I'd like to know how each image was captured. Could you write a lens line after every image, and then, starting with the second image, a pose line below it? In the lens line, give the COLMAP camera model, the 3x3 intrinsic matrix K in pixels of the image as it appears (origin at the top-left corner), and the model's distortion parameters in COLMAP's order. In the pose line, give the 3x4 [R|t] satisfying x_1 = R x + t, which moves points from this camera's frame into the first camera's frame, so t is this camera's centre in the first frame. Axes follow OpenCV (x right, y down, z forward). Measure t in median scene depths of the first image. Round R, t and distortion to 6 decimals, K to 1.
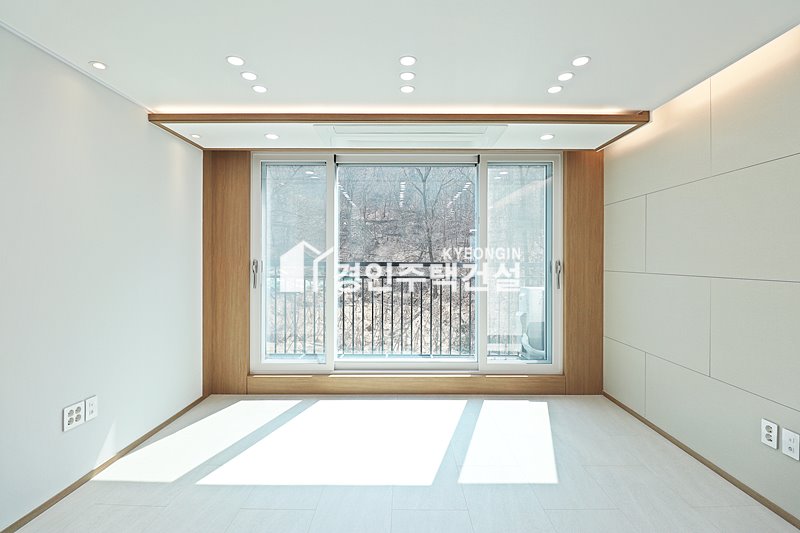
lens RADIAL K [[370.4, 0, 401.4], [0, 370.4, 259.2], [0, 0, 1]] dist [-0.005029, -0.008503]
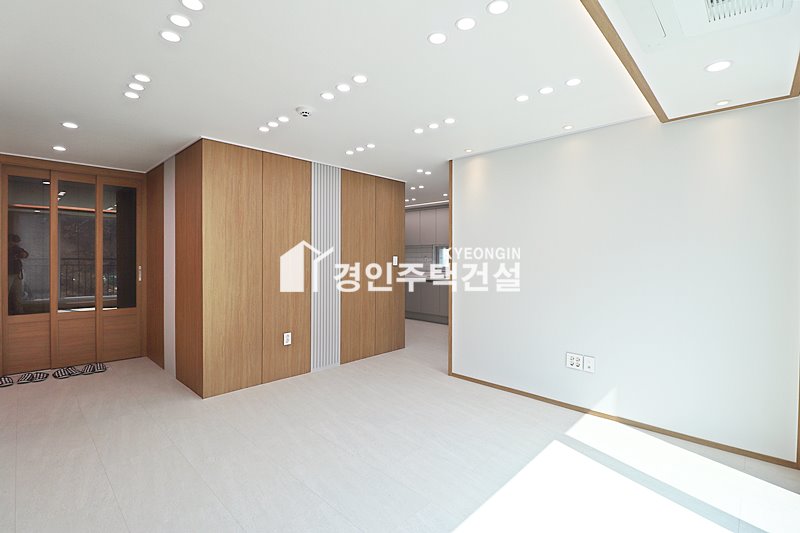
lens RADIAL K [[370.4, 0, 398.5], [0, 370.4, 263.9], [0, 0, 1]] dist [-0.005029, -0.008503]
pose [[-0.690072, 0.008616, -0.723689, 0.421920], [-0.002003, 0.999903, 0.013815, 0.001326], [0.723738, 0.010983, -0.689988, 0.890038]]
